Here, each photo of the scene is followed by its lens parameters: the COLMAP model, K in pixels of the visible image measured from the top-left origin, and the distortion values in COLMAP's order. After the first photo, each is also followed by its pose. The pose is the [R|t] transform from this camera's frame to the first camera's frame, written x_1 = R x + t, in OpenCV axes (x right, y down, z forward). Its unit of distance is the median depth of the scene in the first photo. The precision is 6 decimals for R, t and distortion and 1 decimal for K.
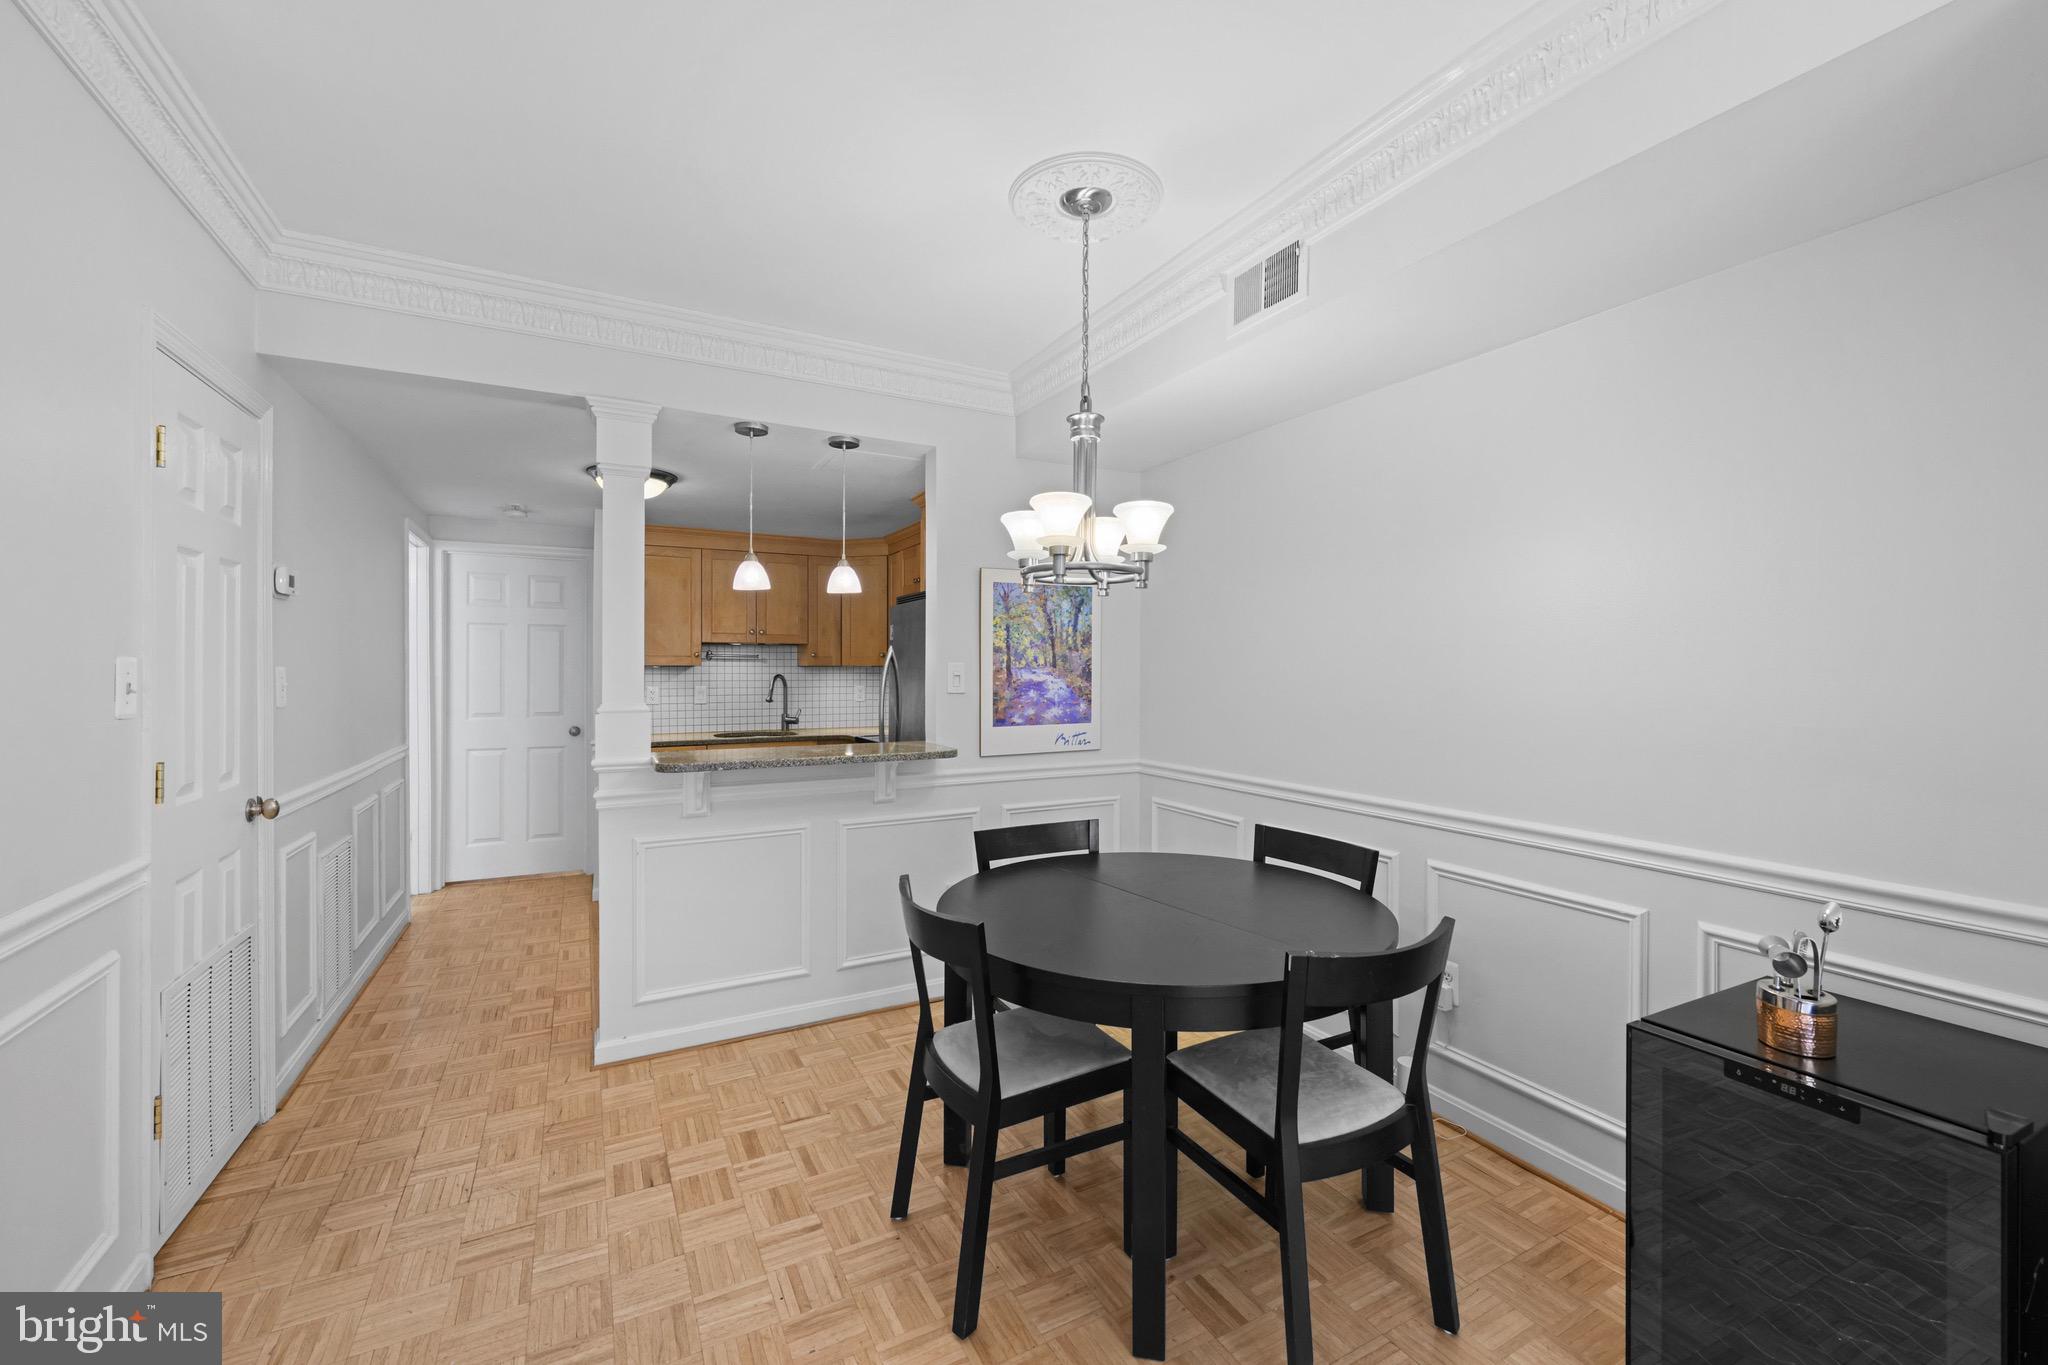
lens RADIAL K [[828.5, 0, 1022.5], [0, 828.5, 669.9], [0, 0, 1]] dist [-0.002091, 0.001596]
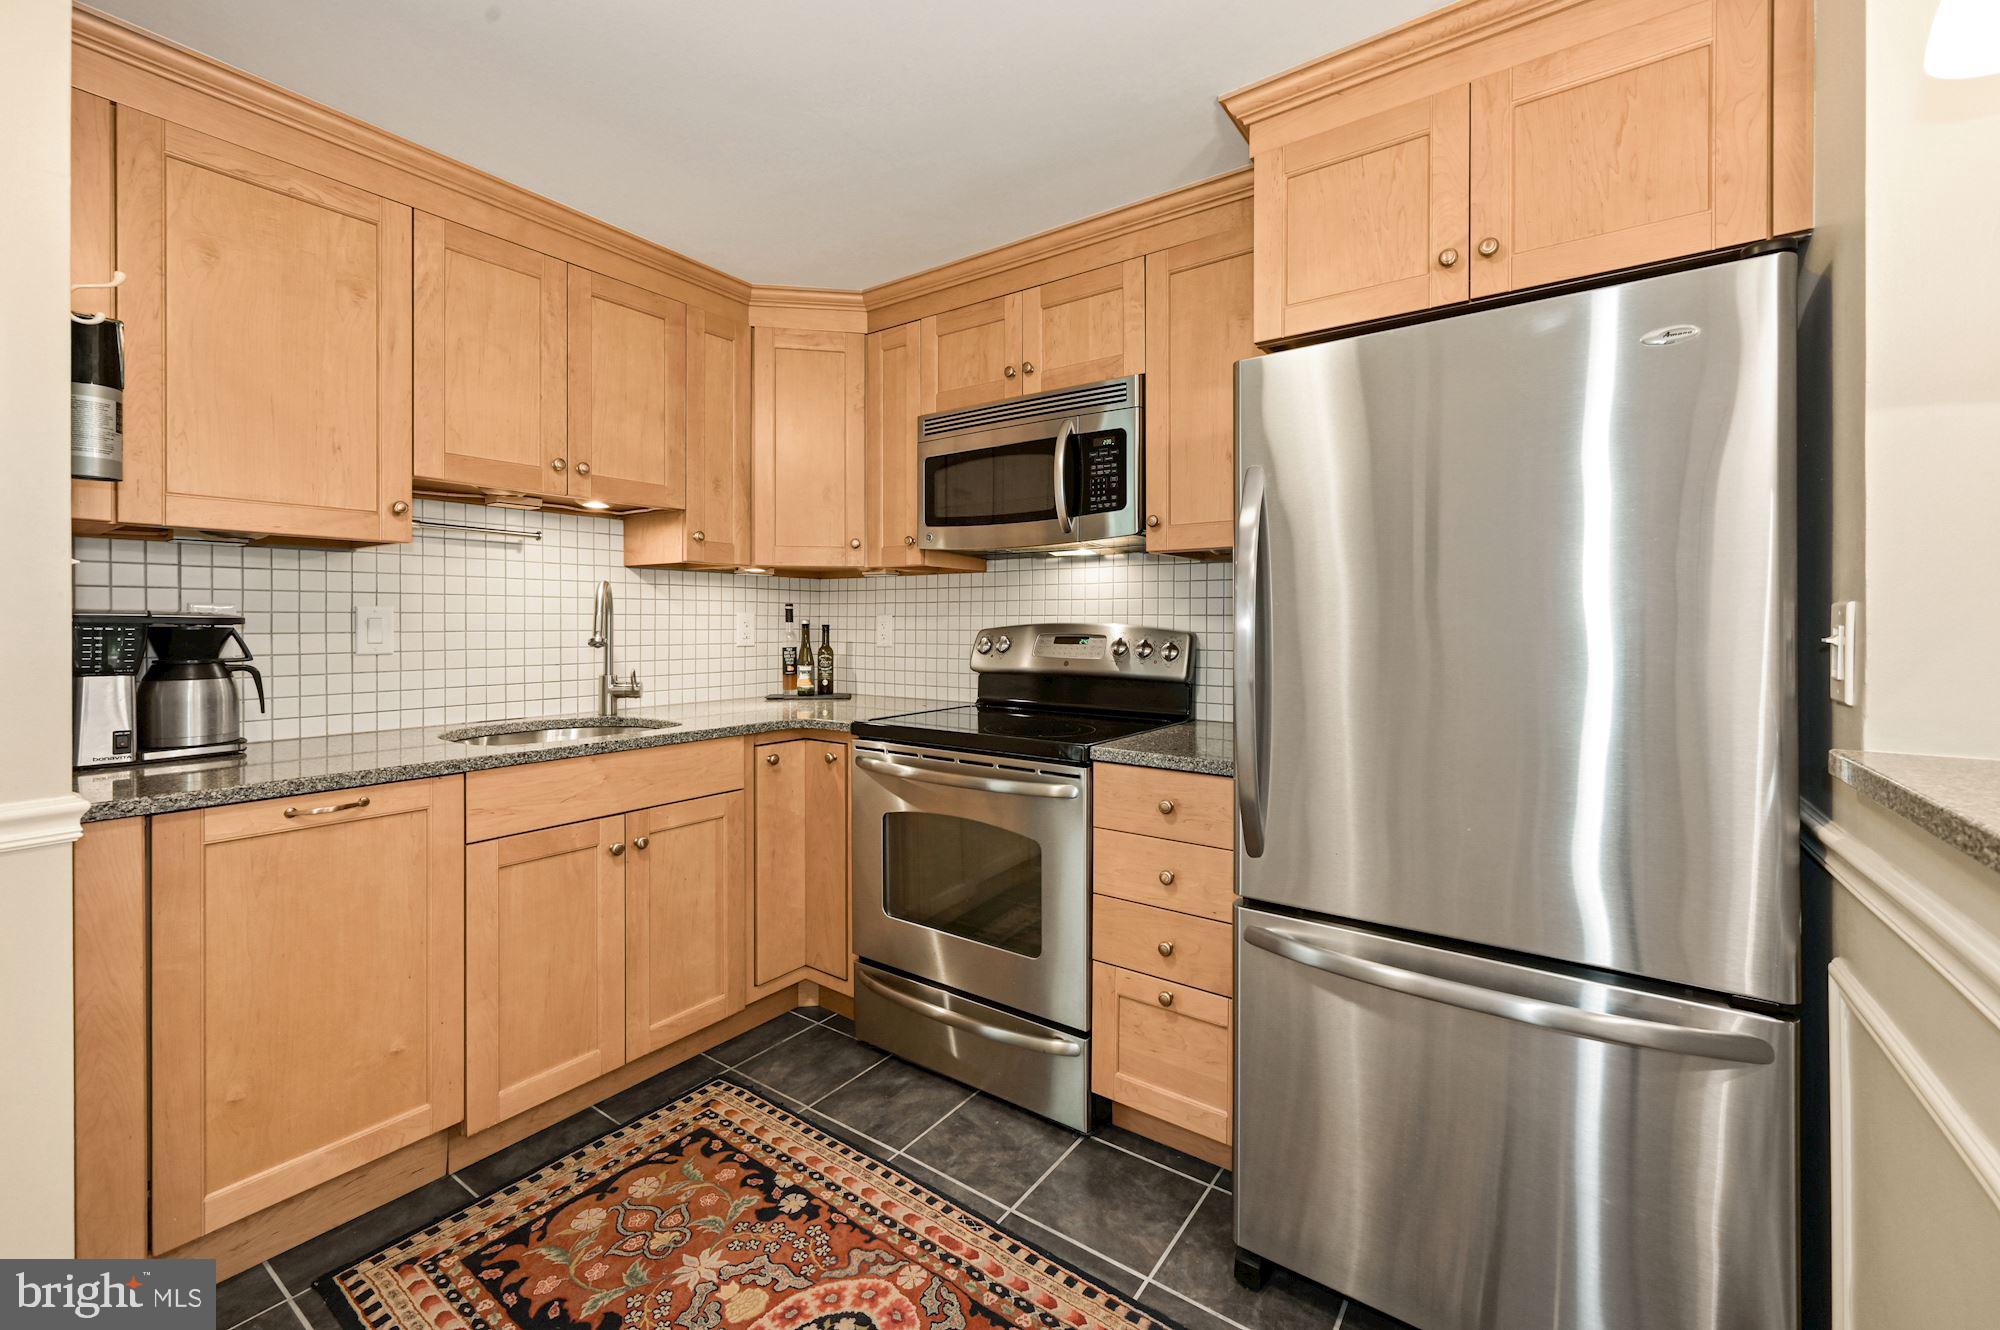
lens RADIAL K [[809.1, 0, 989.6], [0, 809.1, 626.3], [0, 0, 1]] dist [-0.002091, 0.001596]
pose [[0.892292, -0.000498, 0.451458, -0.588115], [-0.000922, 0.999995, 0.002925, 0.052463], [-0.451457, -0.003026, 0.892288, 1.058789]]
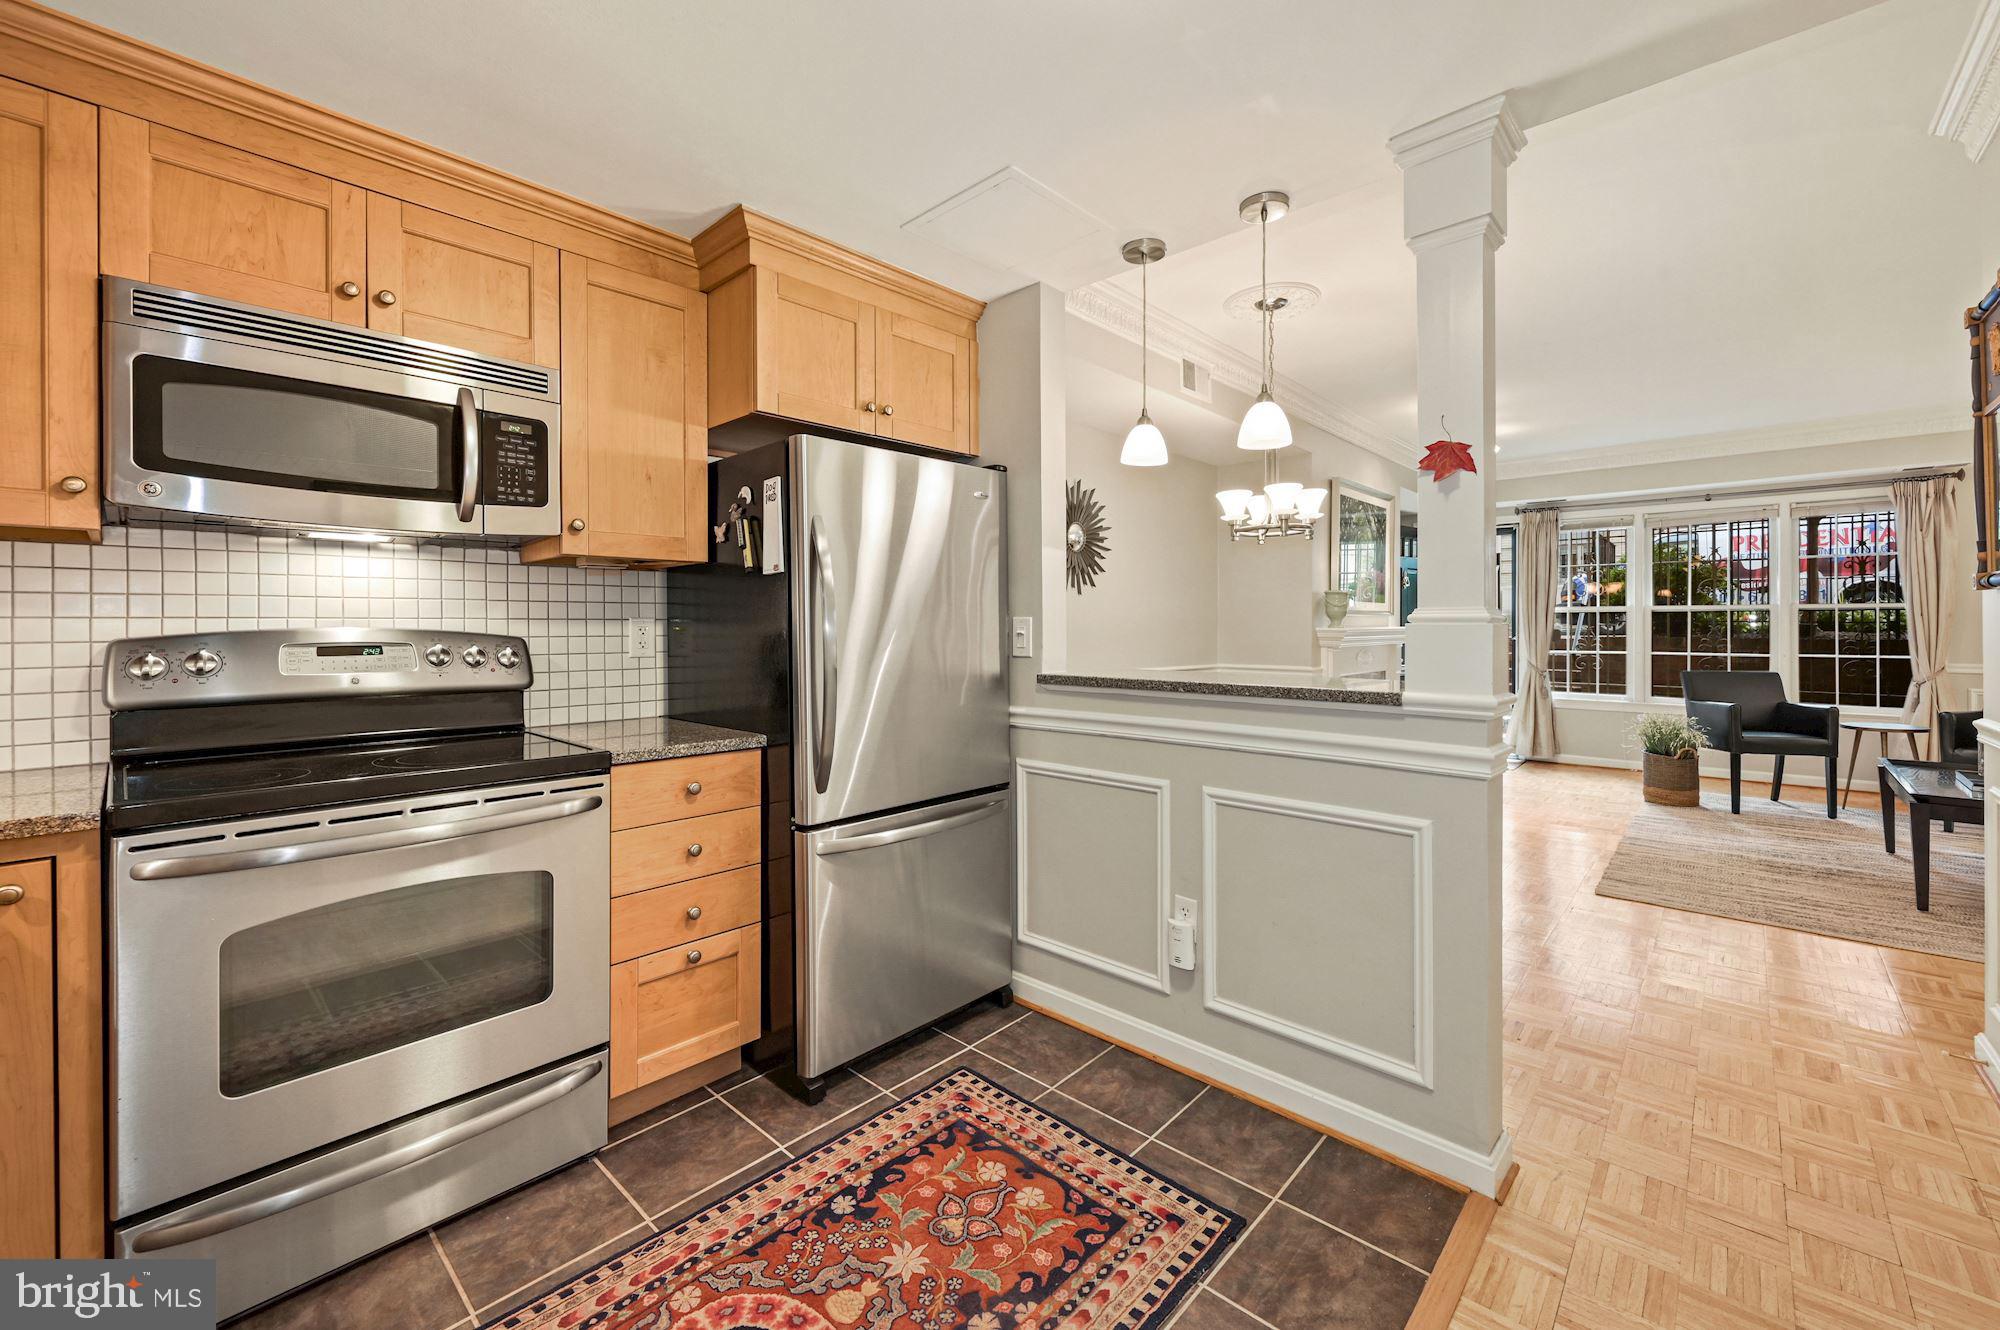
lens RADIAL K [[809.1, 0, 1019.9], [0, 809.1, 632.5], [0, 0, 1]] dist [-0.002091, 0.001596]
pose [[-0.348928, -0.008531, 0.937111, -0.916924], [0.004683, 0.999930, 0.010847, 0.050144], [-0.937138, 0.008173, -0.348863, 1.488047]]
